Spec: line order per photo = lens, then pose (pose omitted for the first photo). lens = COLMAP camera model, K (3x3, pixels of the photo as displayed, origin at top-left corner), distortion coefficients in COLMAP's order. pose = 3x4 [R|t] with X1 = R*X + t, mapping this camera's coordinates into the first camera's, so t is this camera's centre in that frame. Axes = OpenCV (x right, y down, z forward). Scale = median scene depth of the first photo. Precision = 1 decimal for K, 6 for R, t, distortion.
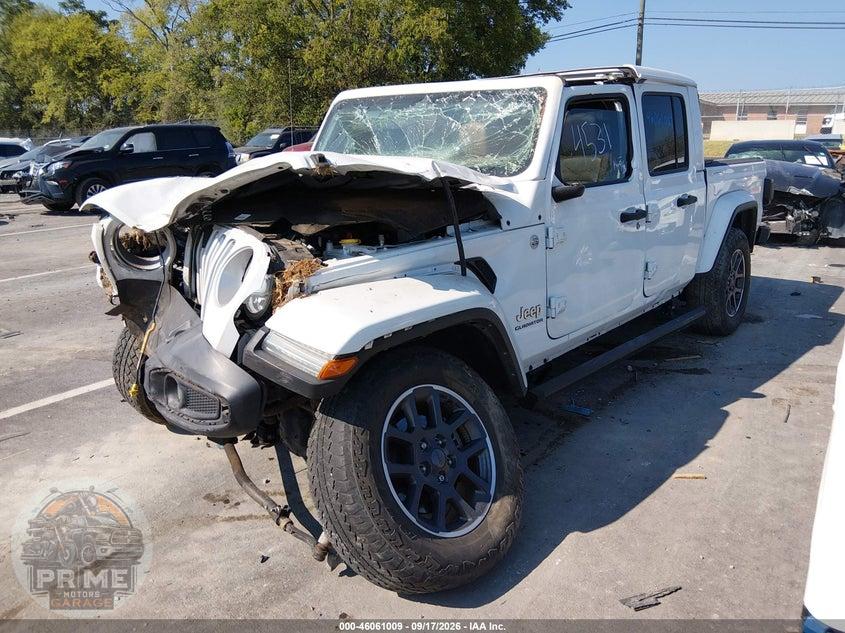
lens RADIAL K [[650.2, 0, 422.5], [0, 650.2, 316.5], [0, 0, 1]] dist [0.119408, -0.220447]
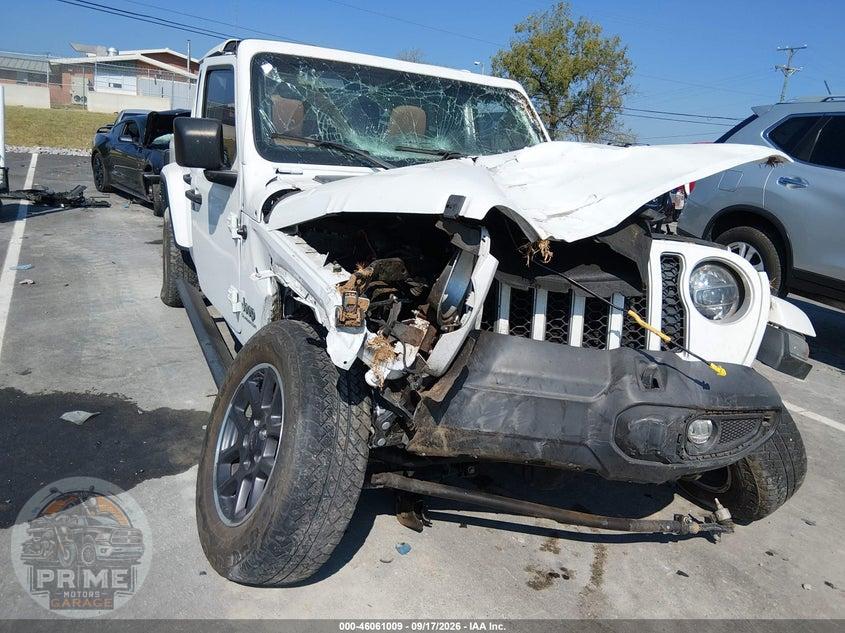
lens RADIAL K [[650.2, 0, 422.5], [0, 650.2, 316.5], [0, 0, 1]] dist [0.119408, -0.220447]
pose [[0.416009, -0.185947, 0.890146, -0.964805], [0.142331, 0.980120, 0.138224, -0.158244], [-0.898153, 0.069193, 0.434205, 0.717946]]
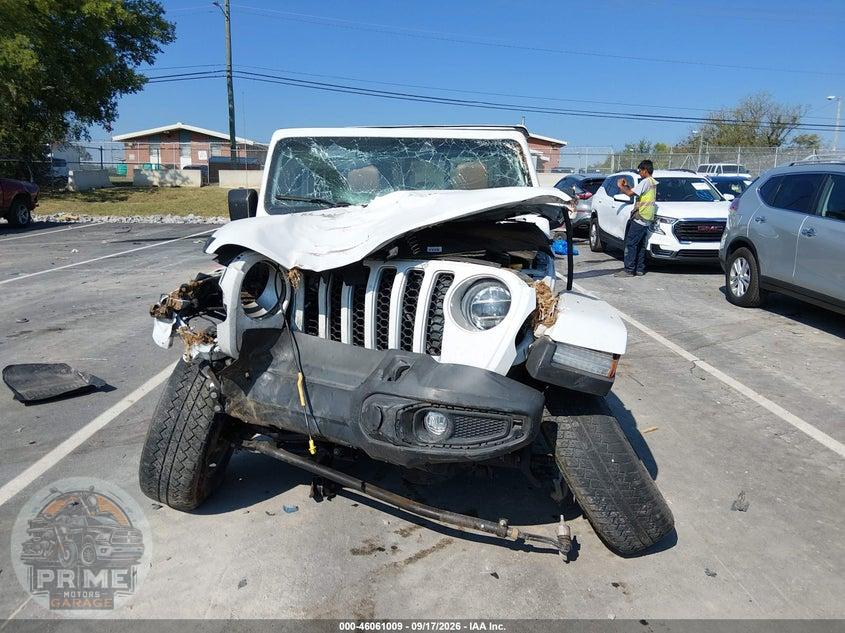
lens RADIAL K [[650.2, 0, 422.5], [0, 650.2, 316.5], [0, 0, 1]] dist [0.119408, -0.220447]
pose [[0.806304, -0.097795, 0.583361, -0.718916], [0.136592, 0.990366, -0.022768, -0.020666], [-0.575514, 0.098040, 0.811894, 0.150682]]
